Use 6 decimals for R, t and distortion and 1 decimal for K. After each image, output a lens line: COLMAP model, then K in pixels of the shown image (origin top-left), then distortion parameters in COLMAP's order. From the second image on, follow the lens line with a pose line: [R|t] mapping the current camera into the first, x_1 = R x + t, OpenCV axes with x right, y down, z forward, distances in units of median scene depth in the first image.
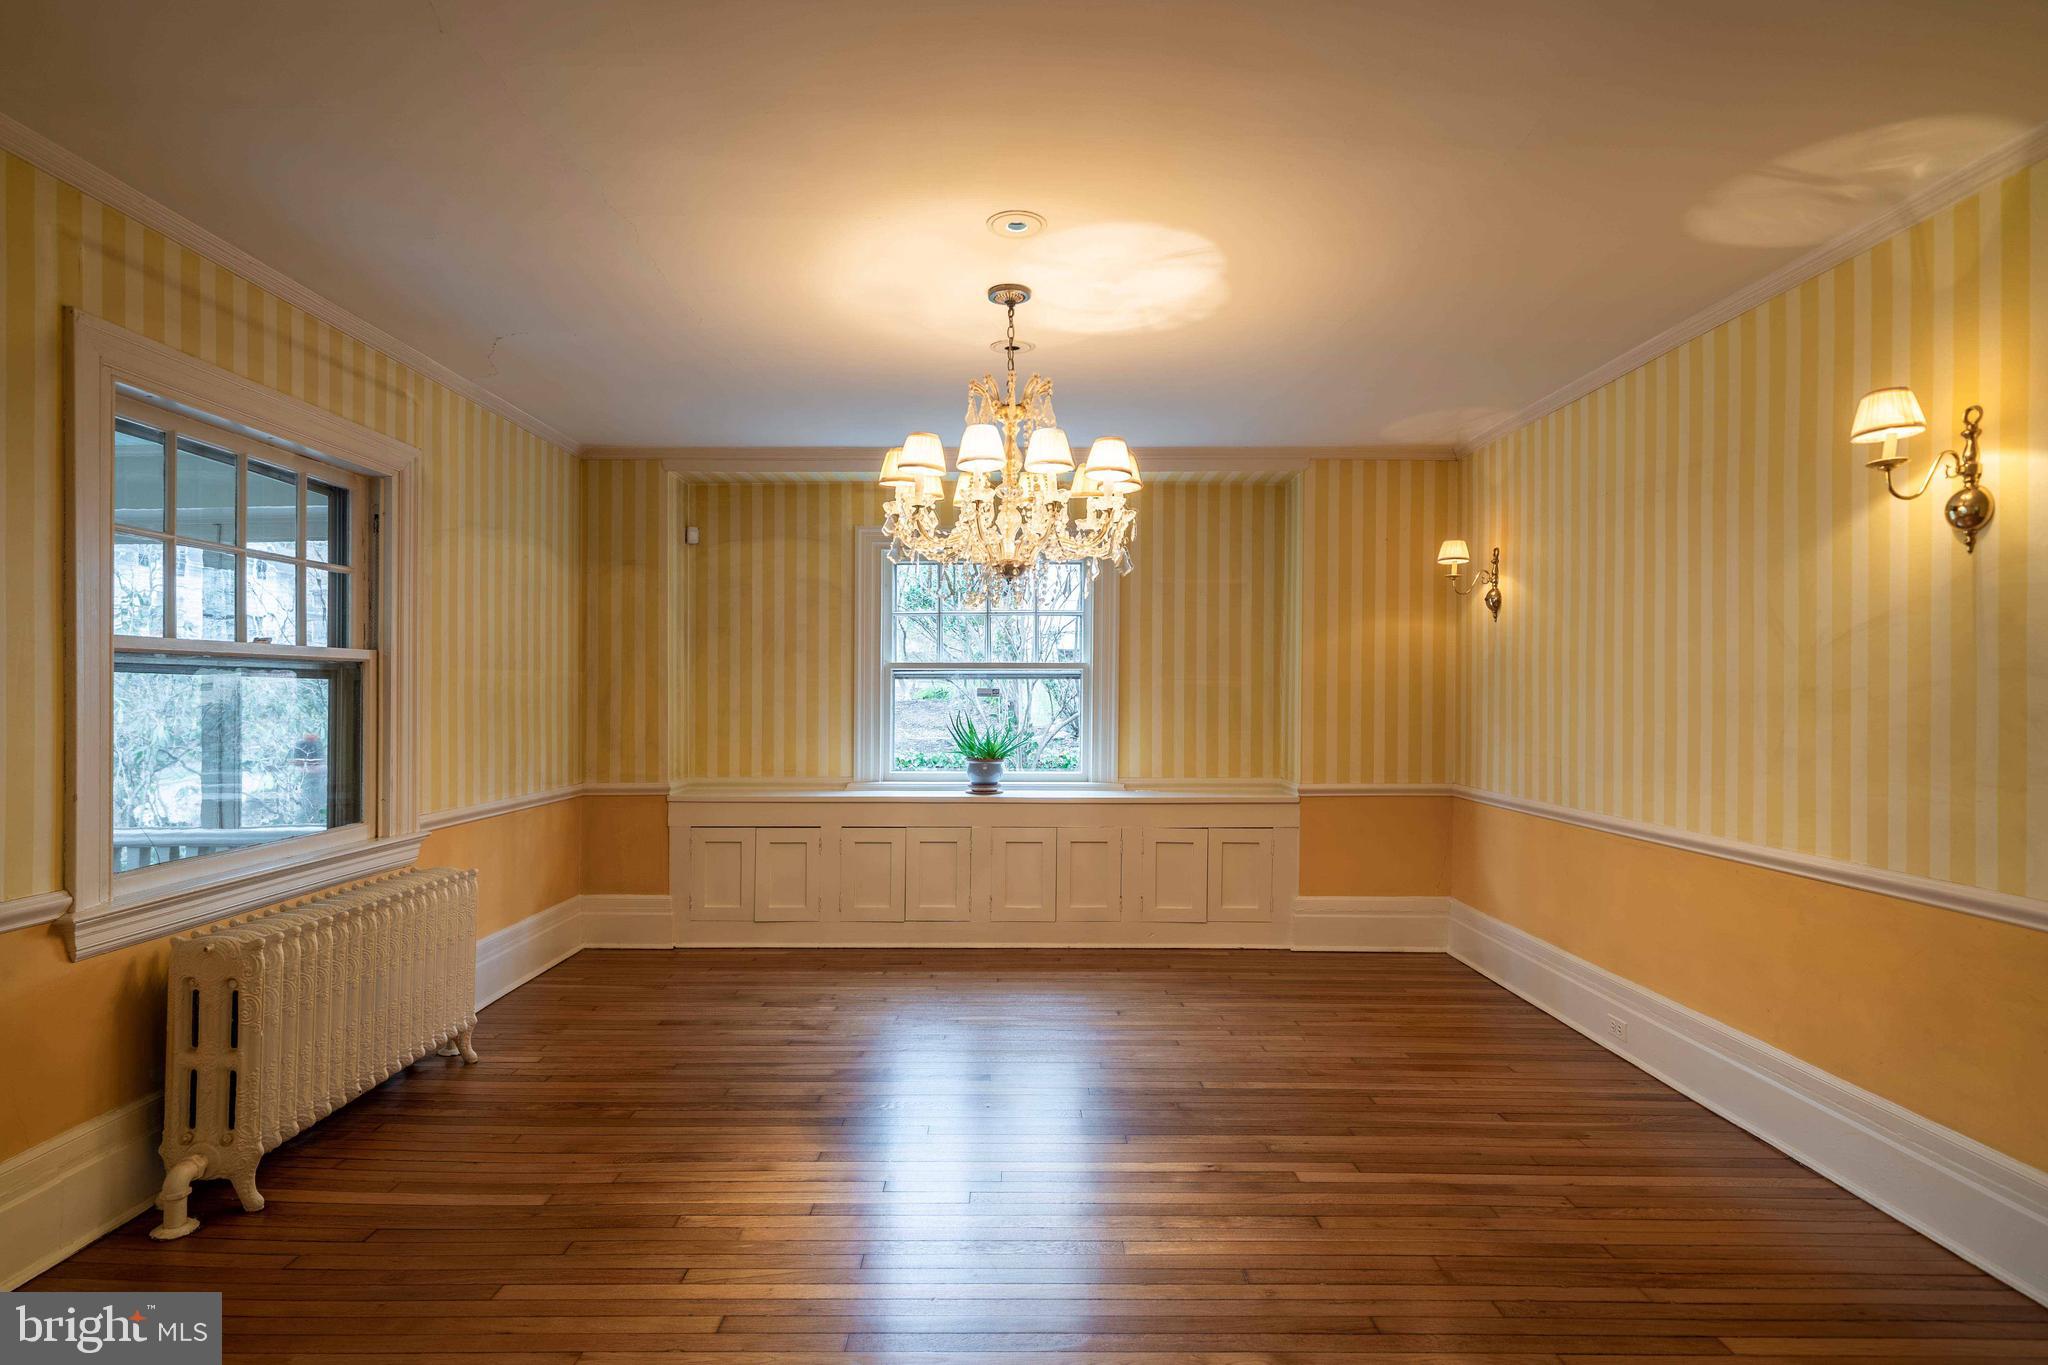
lens RADIAL K [[1032.5, 0, 1022.4], [0, 1032.5, 689.7], [0, 0, 1]] dist [0.000430, 0.000047]
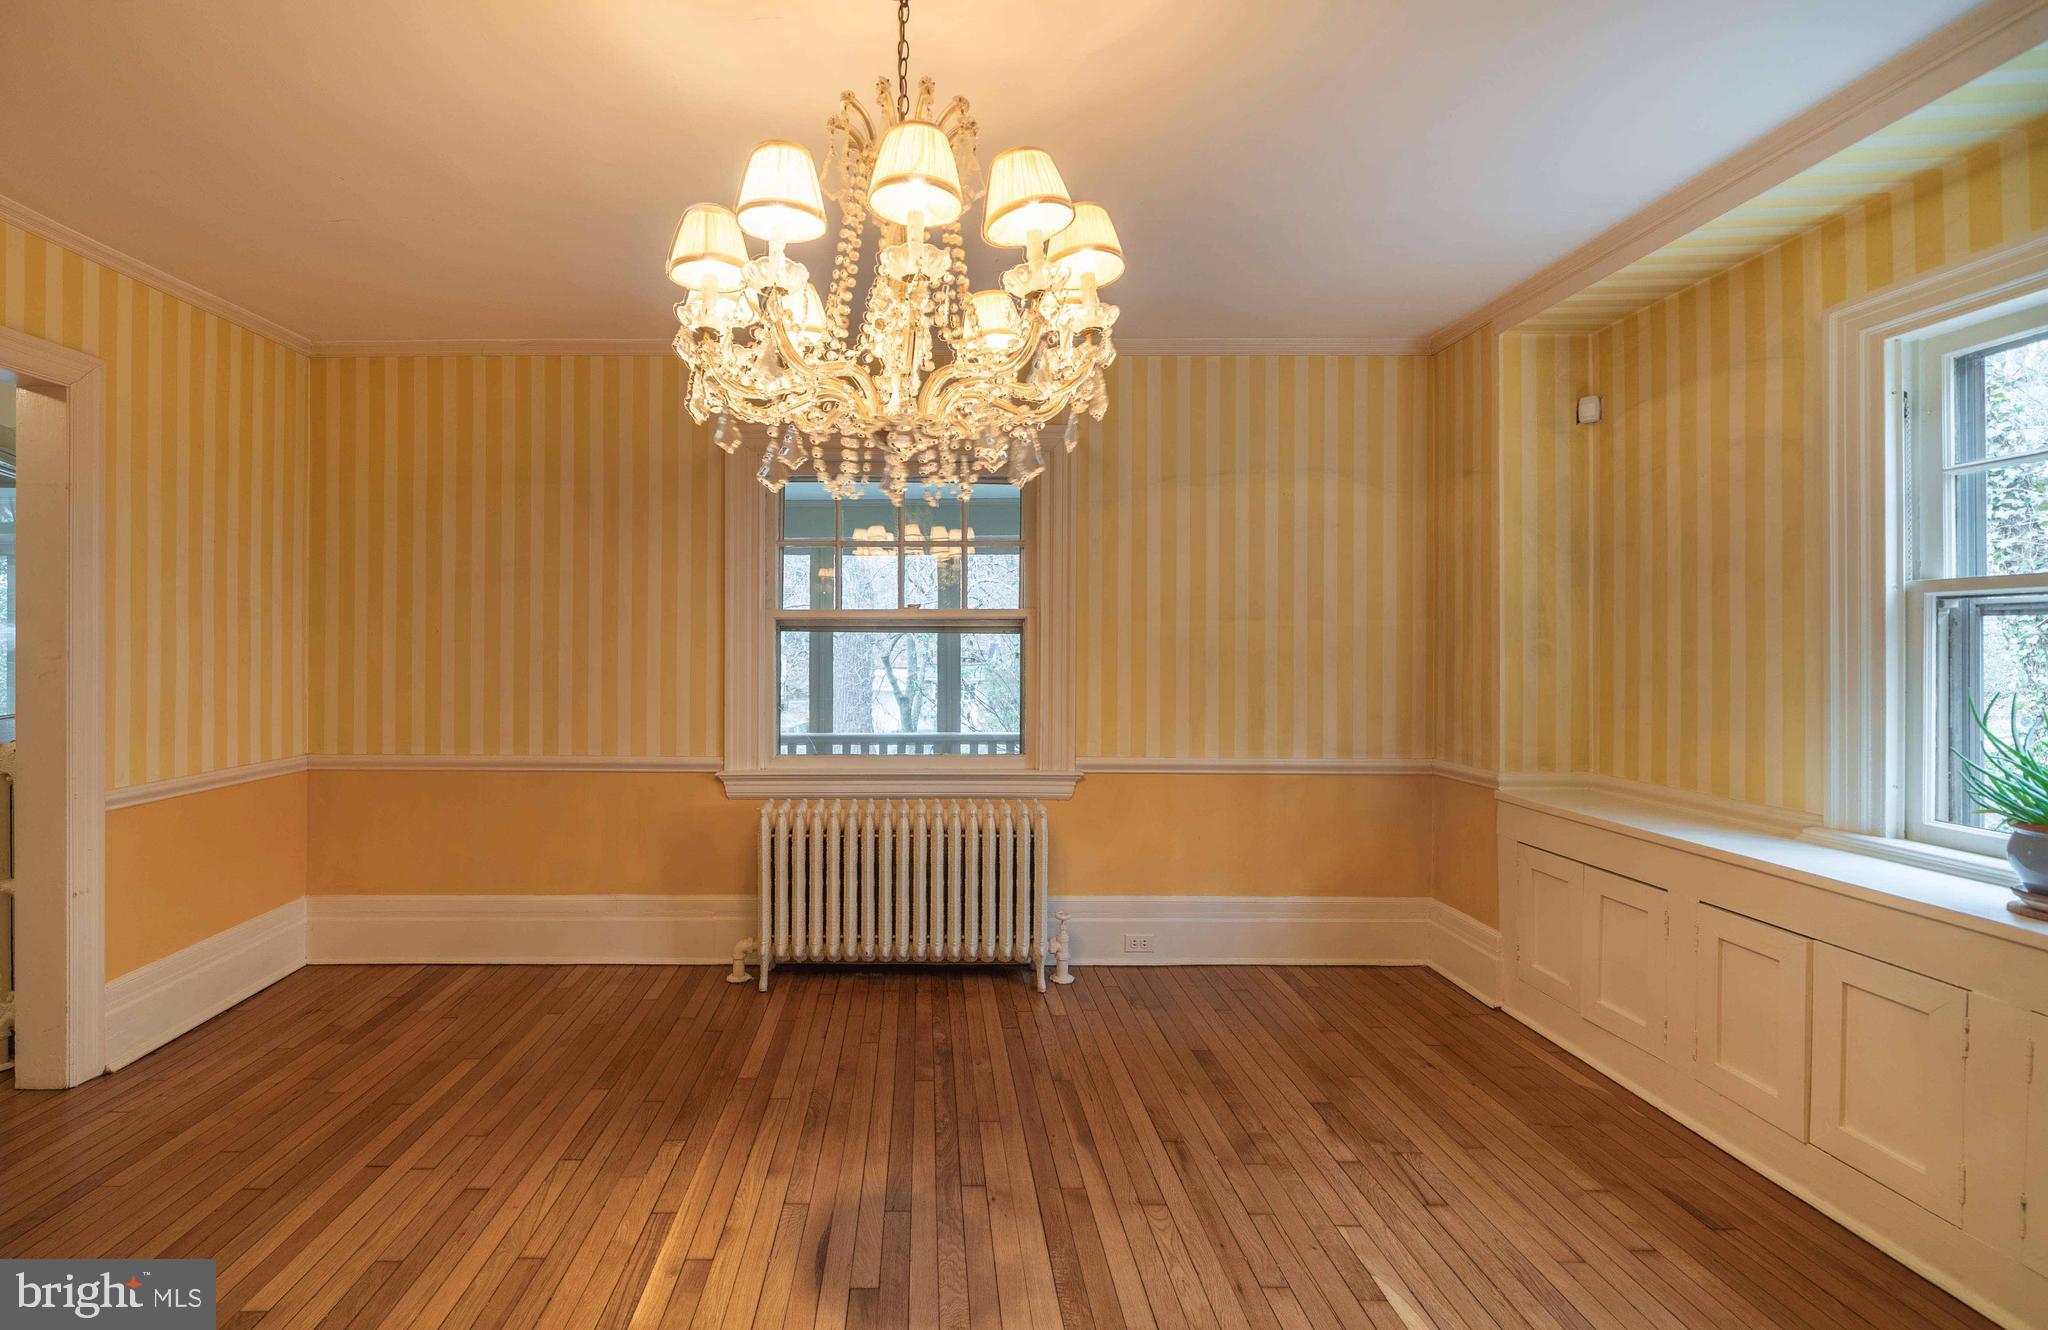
lens RADIAL K [[959.8, 0, 930.9], [0, 959.8, 633.5], [0, 0, 1]] dist [-0.001624, -0.000199]
pose [[-0.007998, -0.009969, -0.999918, 0.321736], [0.001930, 0.999948, -0.009985, 0.000409], [0.999966, -0.002010, -0.007978, 0.618779]]
